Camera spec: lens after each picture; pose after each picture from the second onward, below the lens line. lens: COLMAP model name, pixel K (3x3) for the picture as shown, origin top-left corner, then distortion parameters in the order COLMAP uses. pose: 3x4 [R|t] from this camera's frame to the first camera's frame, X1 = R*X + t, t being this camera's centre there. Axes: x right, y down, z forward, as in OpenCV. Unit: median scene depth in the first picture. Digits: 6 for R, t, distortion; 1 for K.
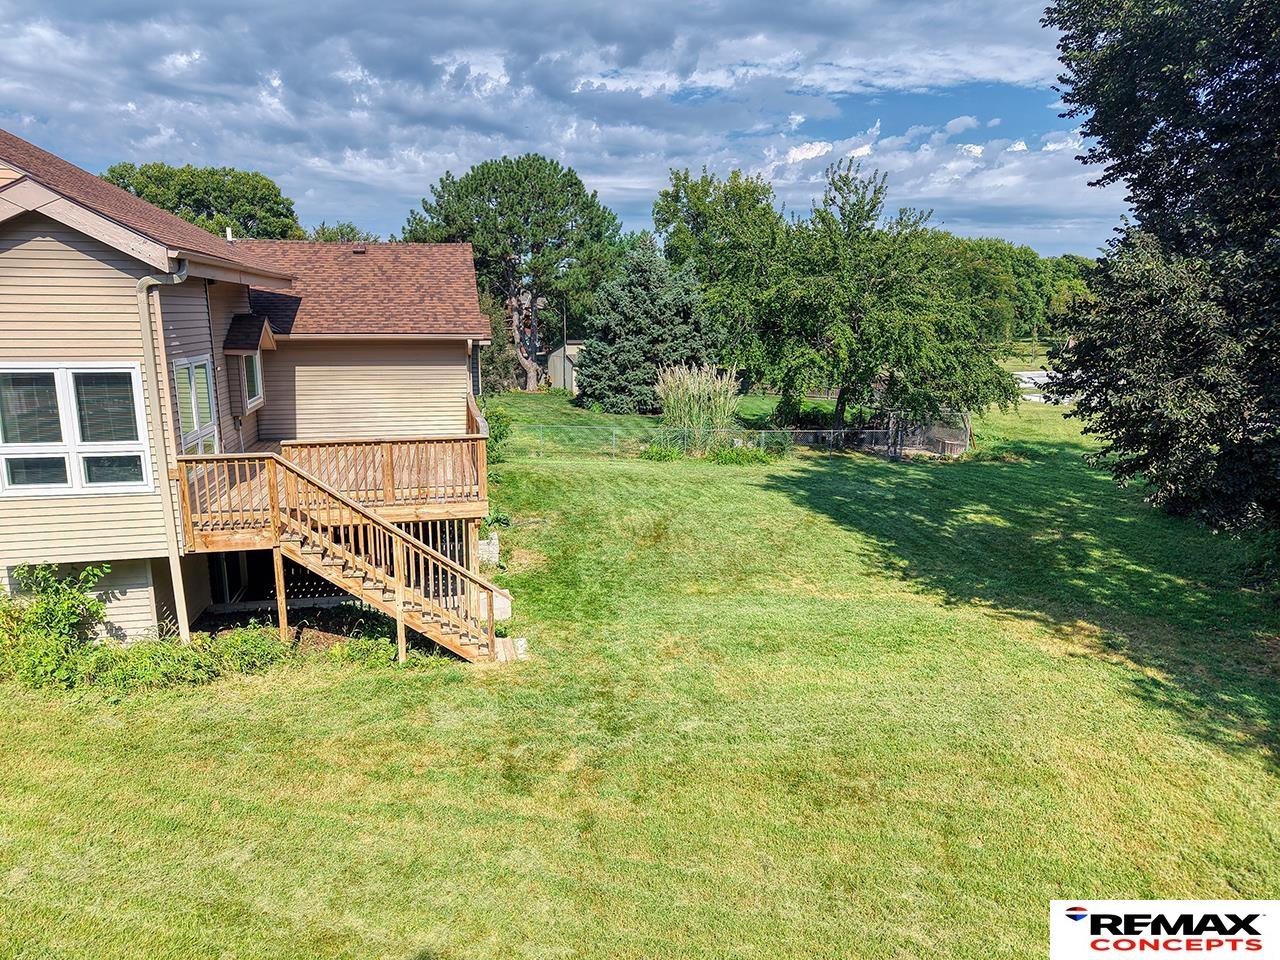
lens RADIAL K [[849.2, 0, 633.9], [0, 849.2, 528.4], [0, 0, 1]] dist [0.048033, -0.058422]
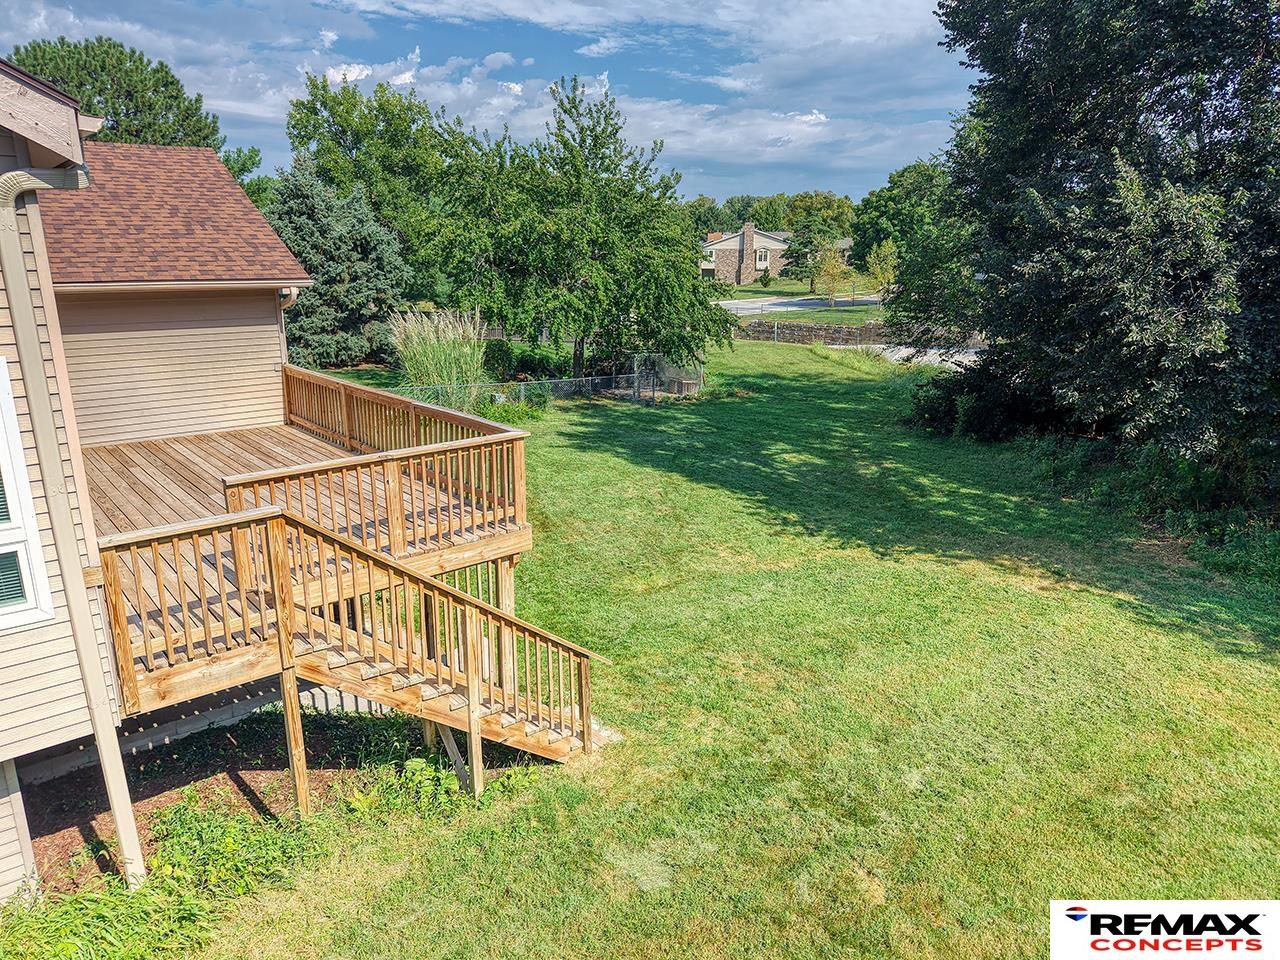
lens RADIAL K [[849.2, 0, 633.6], [0, 849.2, 518.8], [0, 0, 1]] dist [0.048033, -0.058422]
pose [[0.884821, -0.139283, 0.444626, -0.234672], [0.112671, 0.989914, 0.085880, -0.051436], [-0.452103, -0.025892, 0.891590, 0.201205]]
